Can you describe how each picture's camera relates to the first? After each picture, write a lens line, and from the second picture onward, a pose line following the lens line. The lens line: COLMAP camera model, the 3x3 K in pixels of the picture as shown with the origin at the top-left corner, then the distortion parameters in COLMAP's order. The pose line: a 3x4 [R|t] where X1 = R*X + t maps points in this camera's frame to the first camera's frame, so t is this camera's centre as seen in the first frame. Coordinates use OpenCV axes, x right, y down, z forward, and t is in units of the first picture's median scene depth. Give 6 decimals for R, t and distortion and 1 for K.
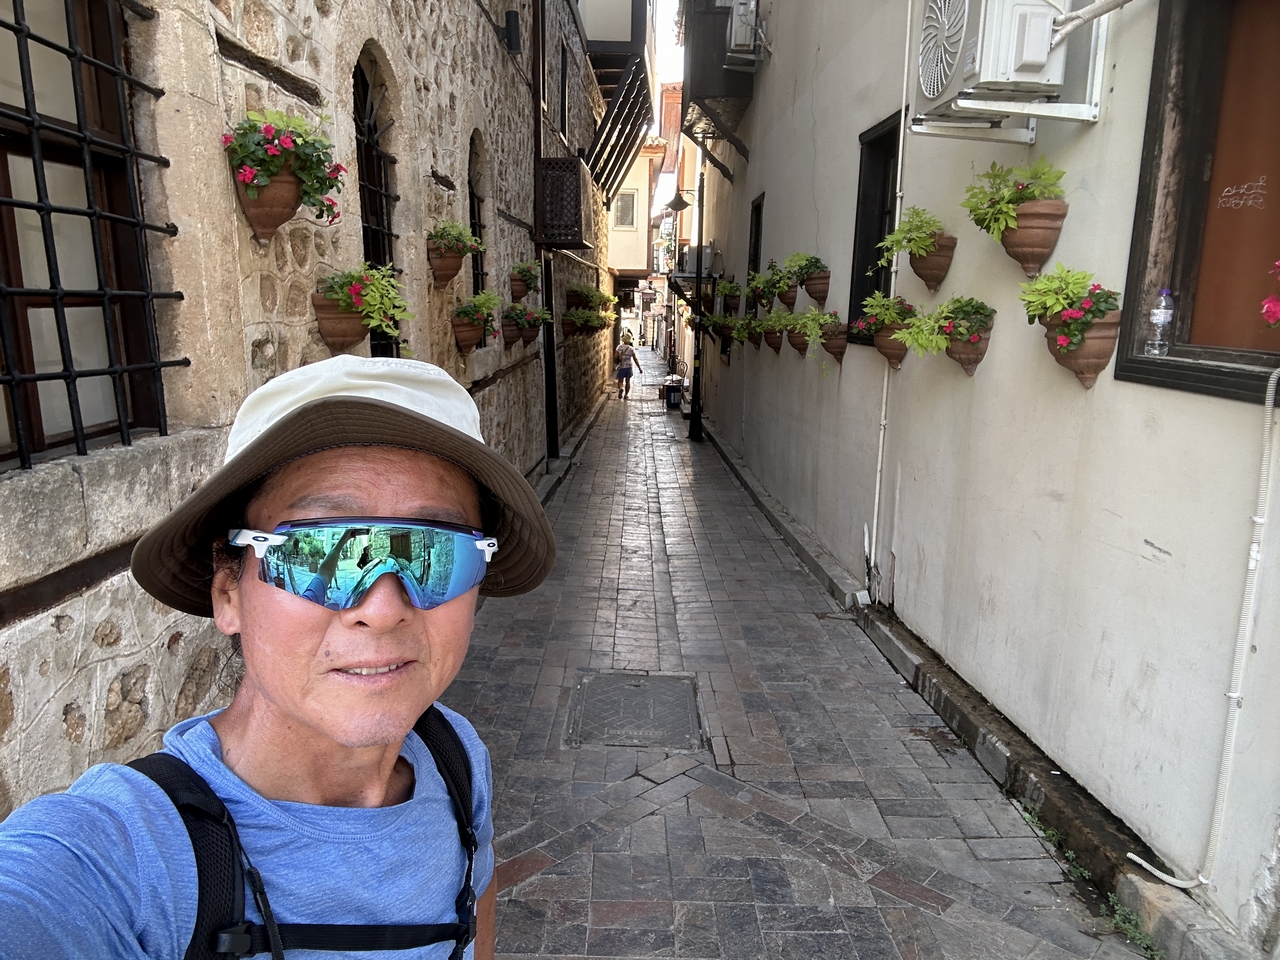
lens RADIAL K [[887.4, 0, 630.7], [0, 887.4, 501.2], [0, 0, 1]] dist [0.048664, -0.067573]
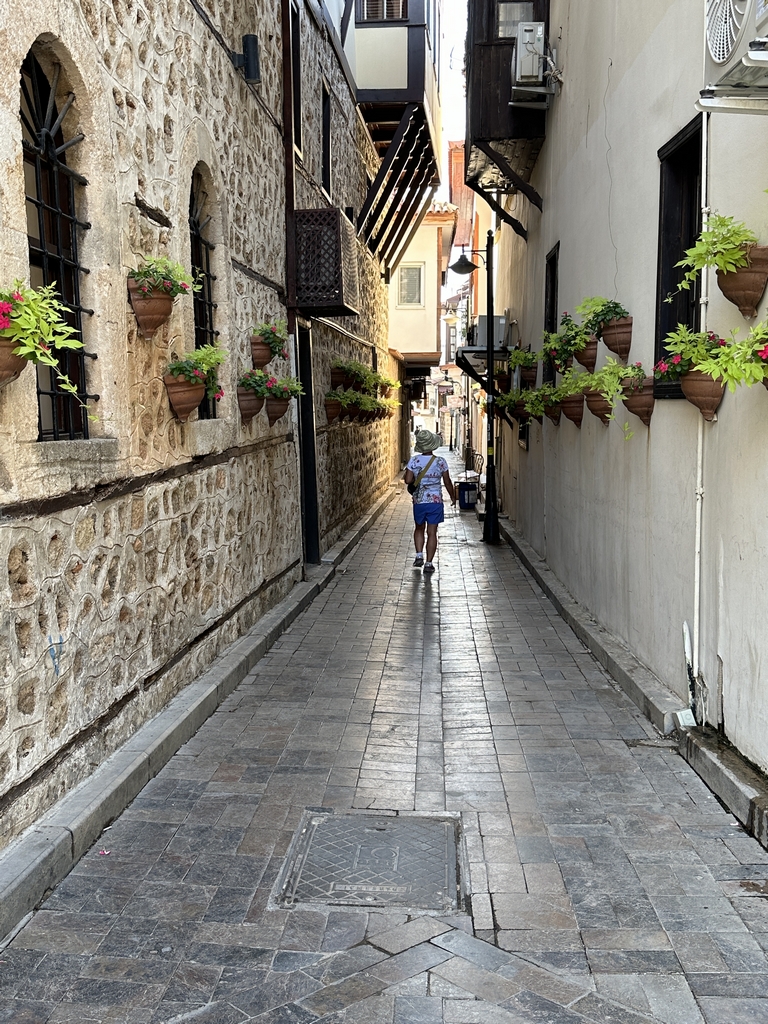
lens RADIAL K [[1057.7, 0, 383.2], [0, 1057.7, 514.8], [0, 0, 1]] dist [0.034853, 0.000000]
pose [[0.998828, -0.016267, -0.045594, 0.054140], [0.010993, 0.993463, -0.113624, 0.043002], [0.047145, 0.112989, 0.992477, 0.066242]]
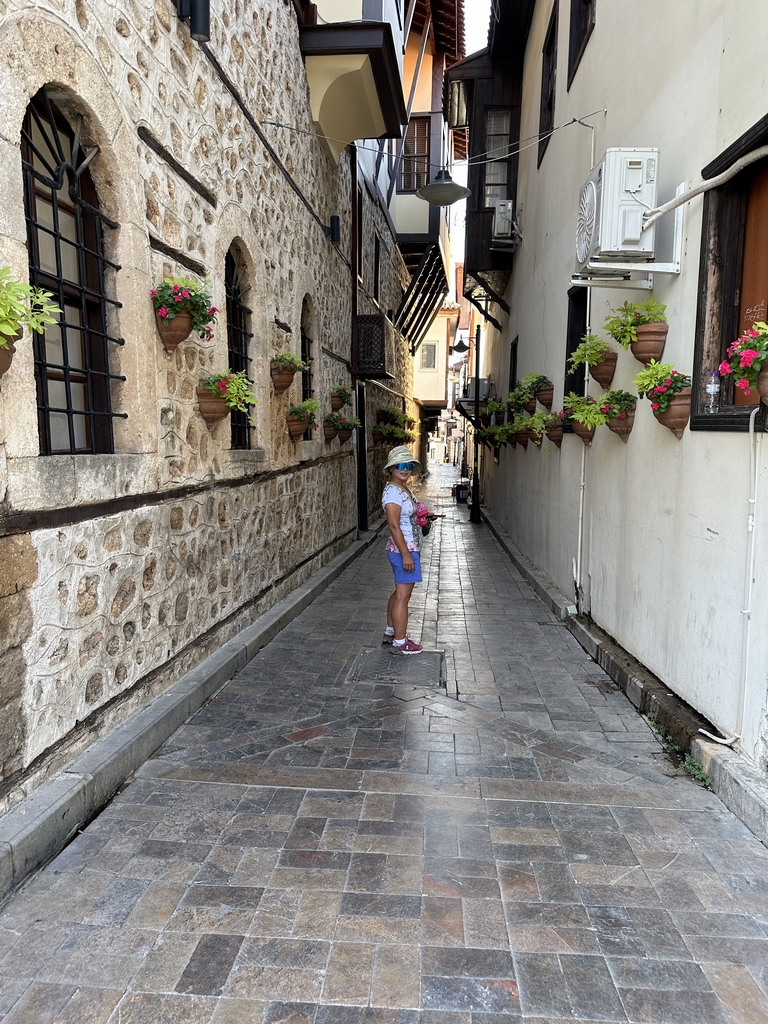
lens RADIAL K [[721.0, 0, 382.0], [0, 721.0, 519.5], [0, 0, 1]] dist [0.052817, -0.070874]
pose [[0.996650, 0.004534, -0.081659, 0.069507], [-0.012685, 0.994949, -0.099576, 0.103176], [0.080795, 0.100278, 0.991674, -0.198934]]
